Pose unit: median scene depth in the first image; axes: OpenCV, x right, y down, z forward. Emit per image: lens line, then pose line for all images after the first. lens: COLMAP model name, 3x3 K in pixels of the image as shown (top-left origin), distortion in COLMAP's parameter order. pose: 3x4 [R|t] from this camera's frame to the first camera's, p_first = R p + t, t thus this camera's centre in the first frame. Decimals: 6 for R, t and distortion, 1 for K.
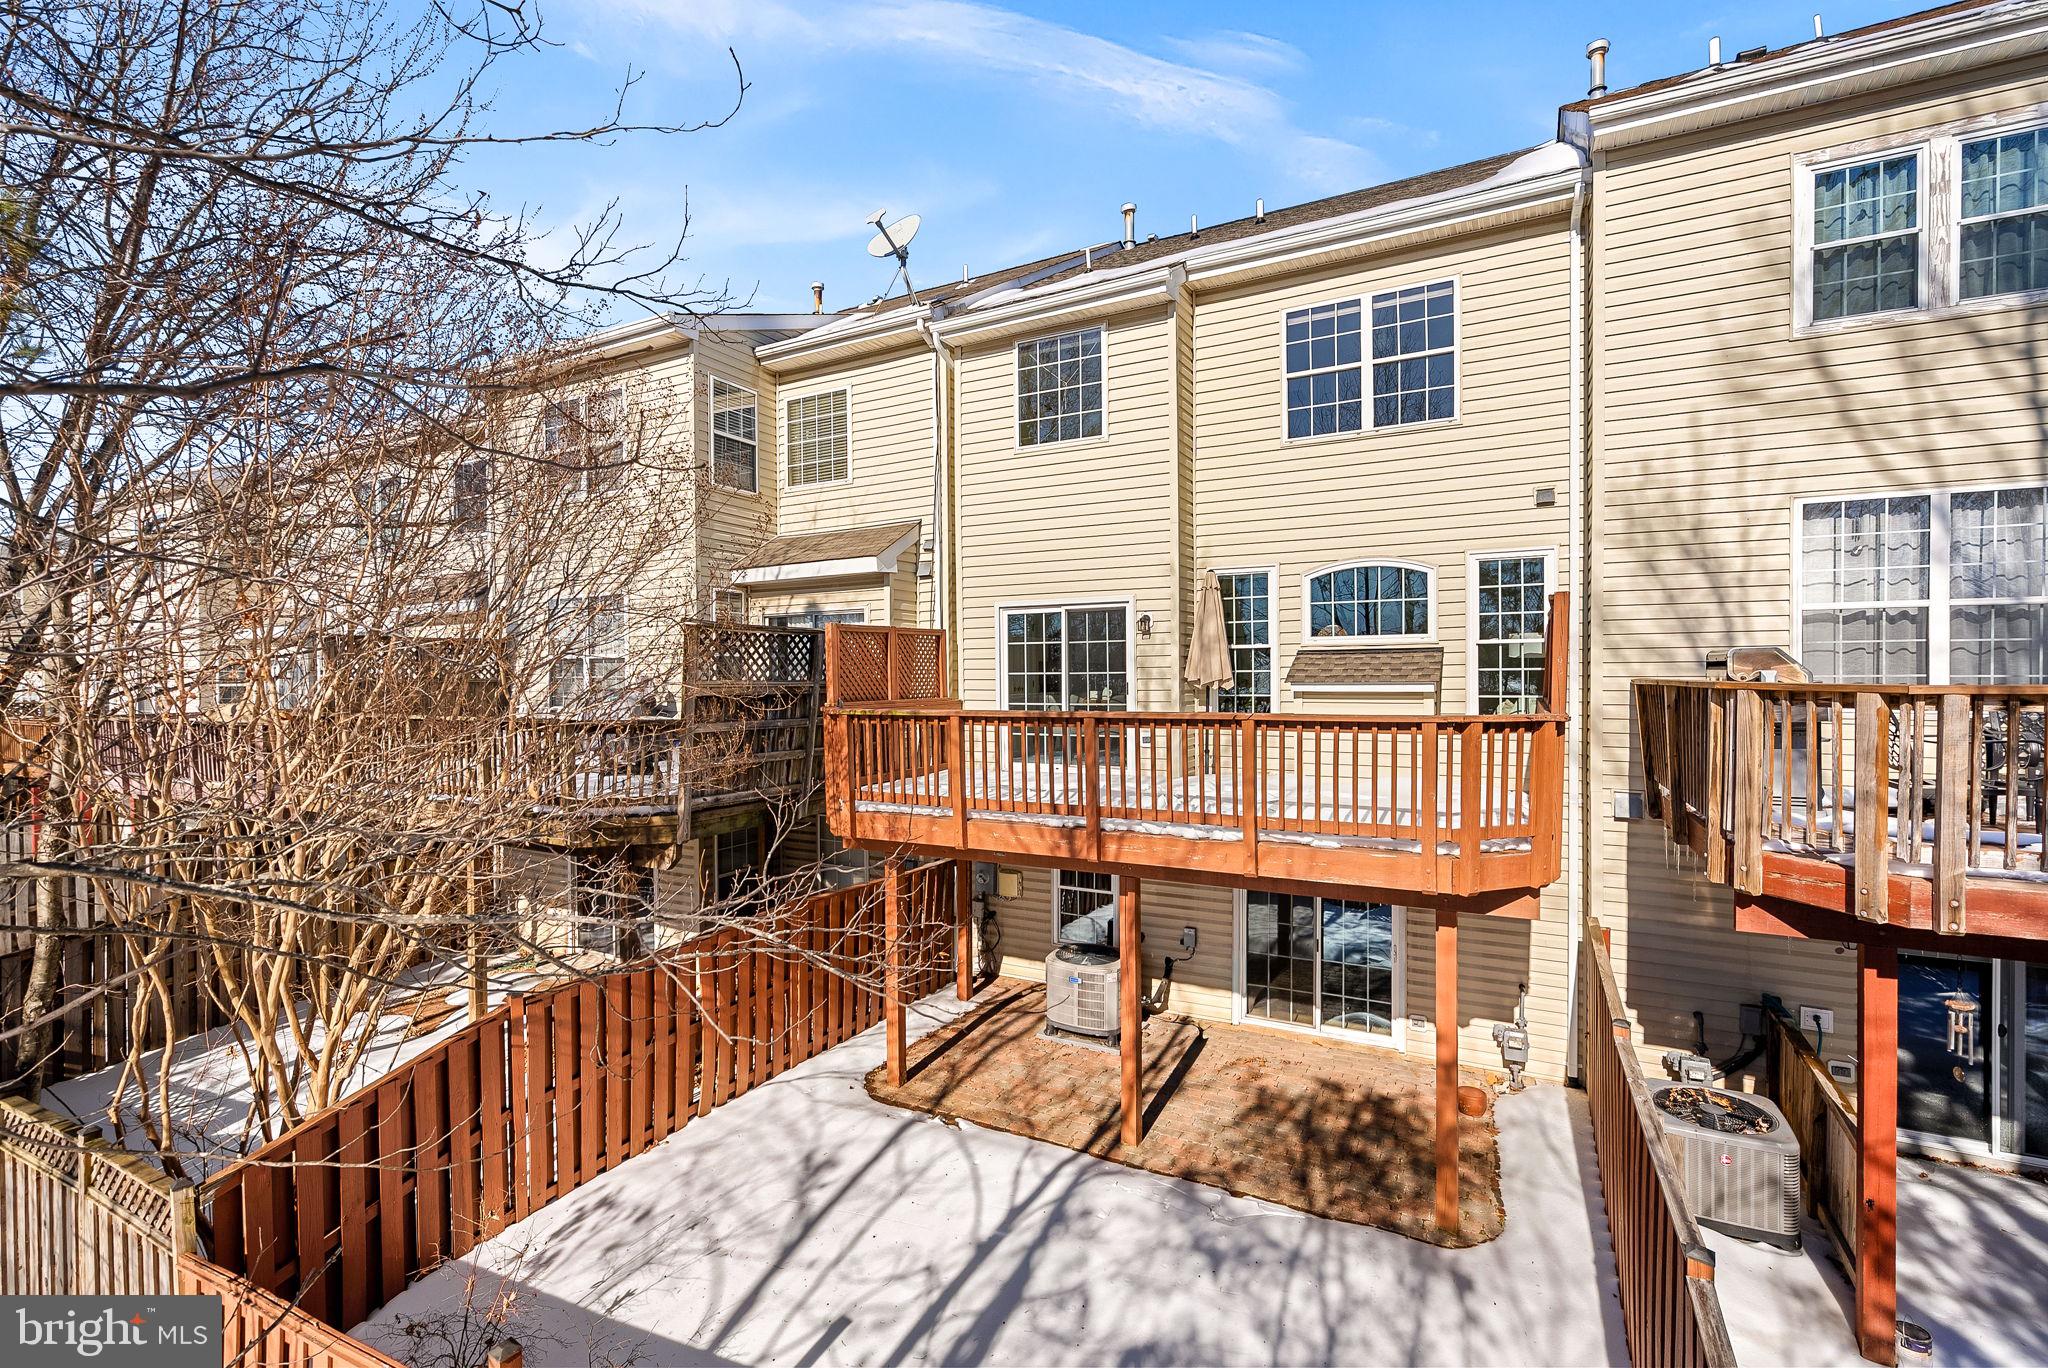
lens RADIAL K [[912.0, 0, 1016.5], [0, 912.0, 672.6], [0, 0, 1]] dist [-0.002638, -0.000250]
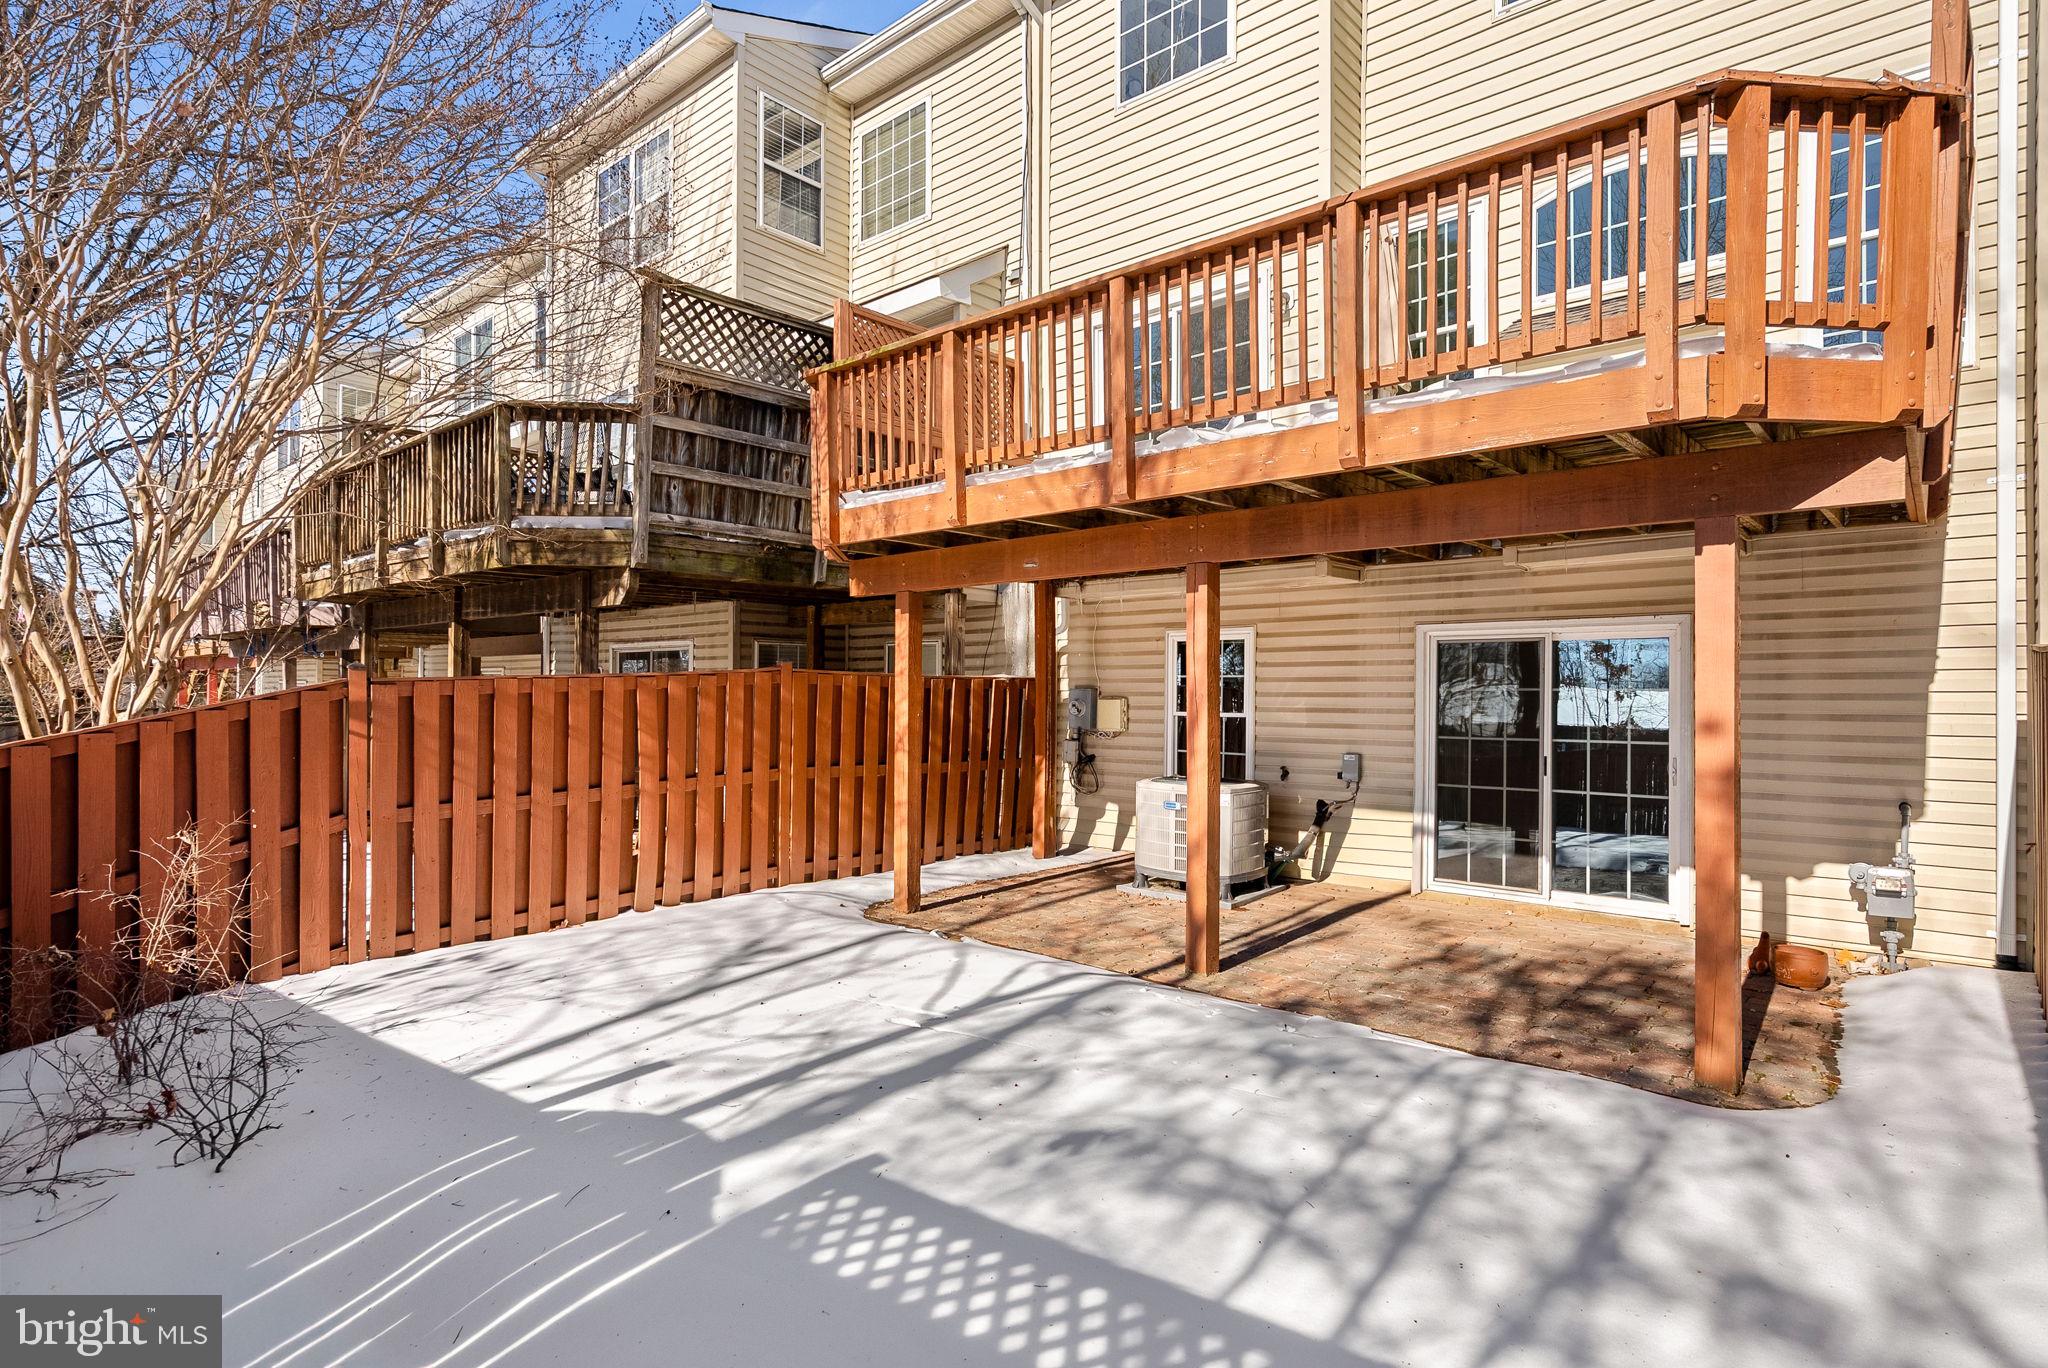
lens RADIAL K [[1051.9, 0, 1029.3], [0, 1051.9, 646.5], [0, 0, 1]] dist [0.030373, -0.020978]
pose [[0.976896, 0.007946, -0.213569, 0.121580], [-0.020239, 0.998257, -0.055436, 0.251735], [0.212756, 0.058478, 0.975354, 0.169264]]
